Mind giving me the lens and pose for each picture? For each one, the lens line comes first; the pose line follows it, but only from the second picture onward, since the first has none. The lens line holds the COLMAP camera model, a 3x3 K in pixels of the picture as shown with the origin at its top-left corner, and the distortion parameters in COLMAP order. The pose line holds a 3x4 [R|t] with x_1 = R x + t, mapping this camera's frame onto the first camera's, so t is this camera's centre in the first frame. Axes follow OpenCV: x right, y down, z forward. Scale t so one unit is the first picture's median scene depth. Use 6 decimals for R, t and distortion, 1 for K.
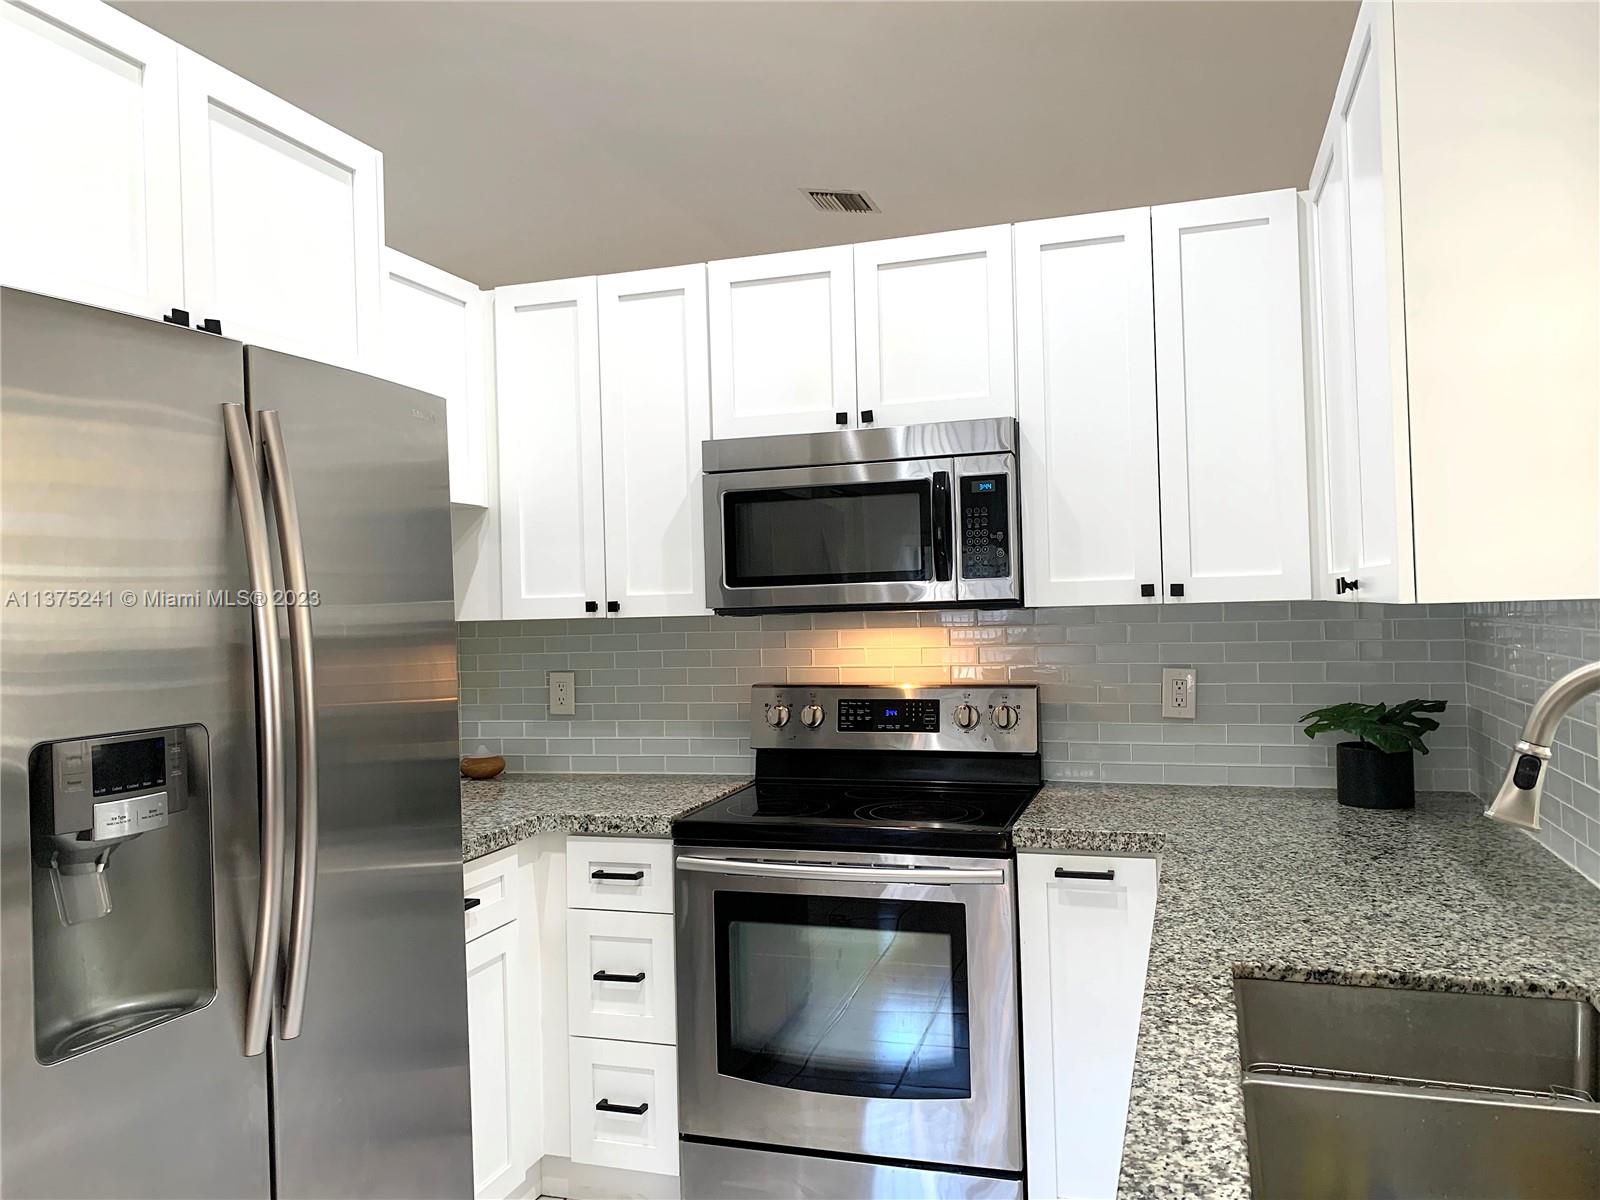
lens RADIAL K [[1237.9, 0, 798.2], [0, 1237.9, 586.9], [0, 0, 1]] dist [0.043093, -0.004884]
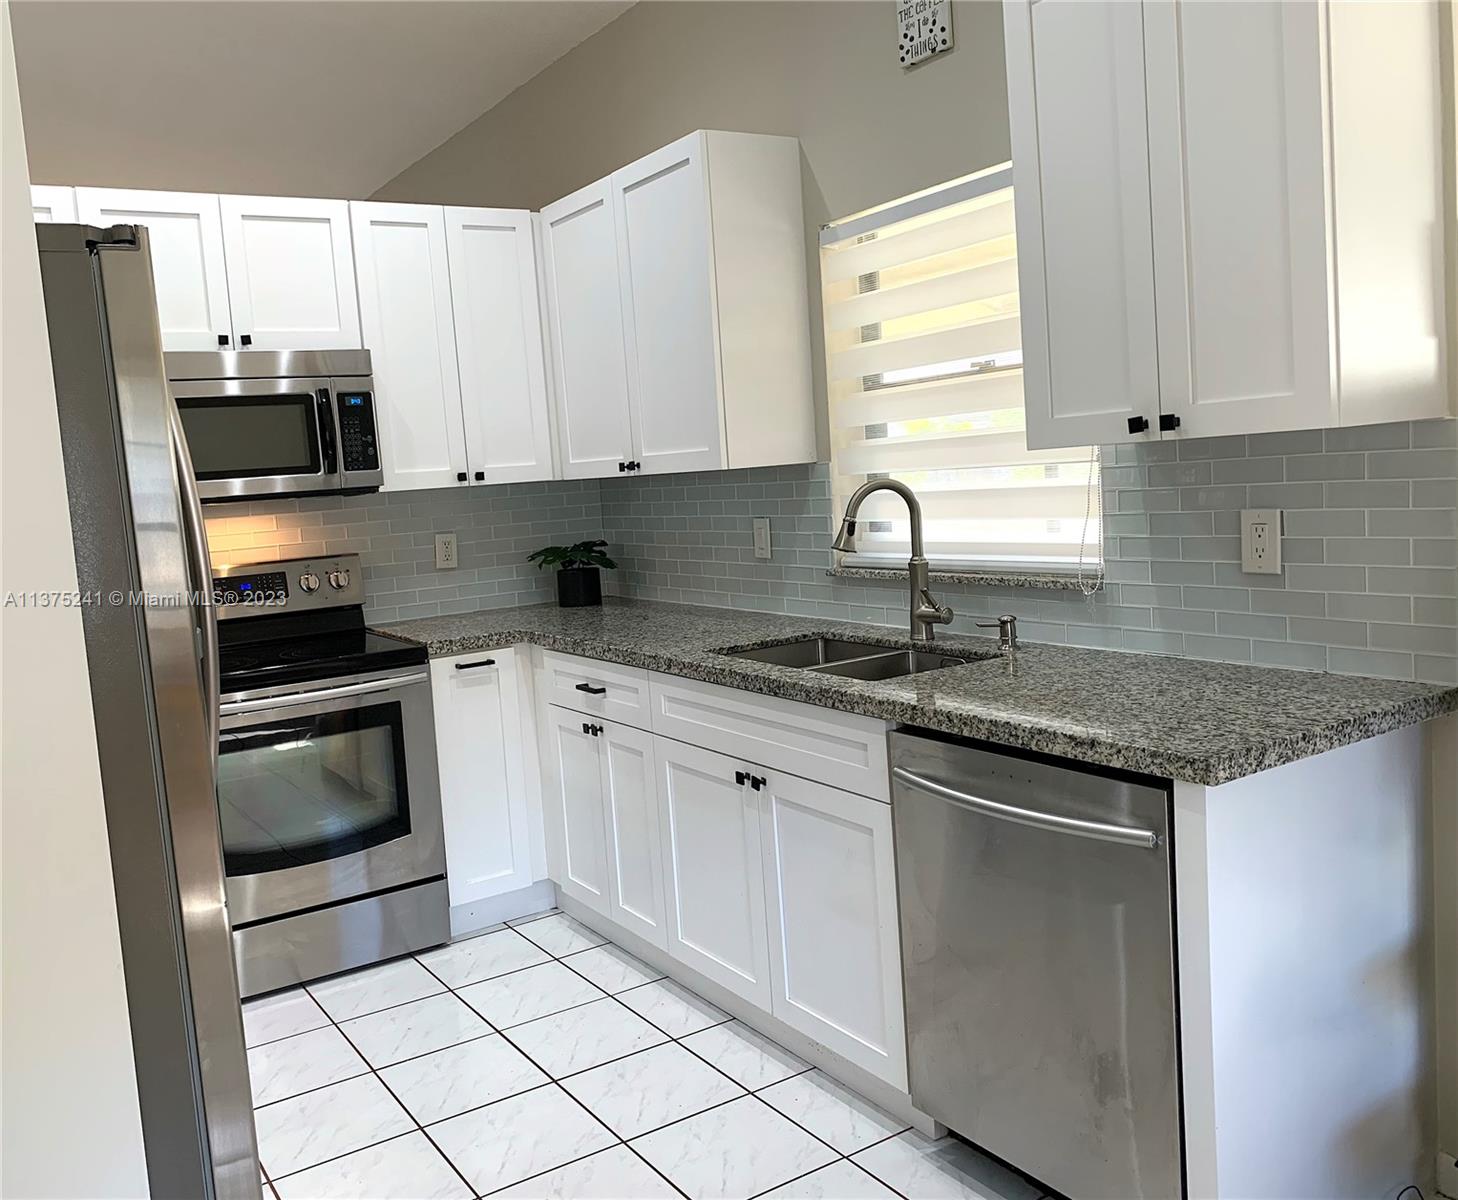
lens RADIAL K [[1204.9, 0, 724.7], [0, 1204.9, 602.3], [0, 0, 1]] dist [0.016710, -0.002346]
pose [[0.621425, -0.102198, 0.776780, -0.633417], [0.037020, 0.994179, 0.101184, 0.017206], [-0.782599, -0.034122, 0.621591, -0.127314]]
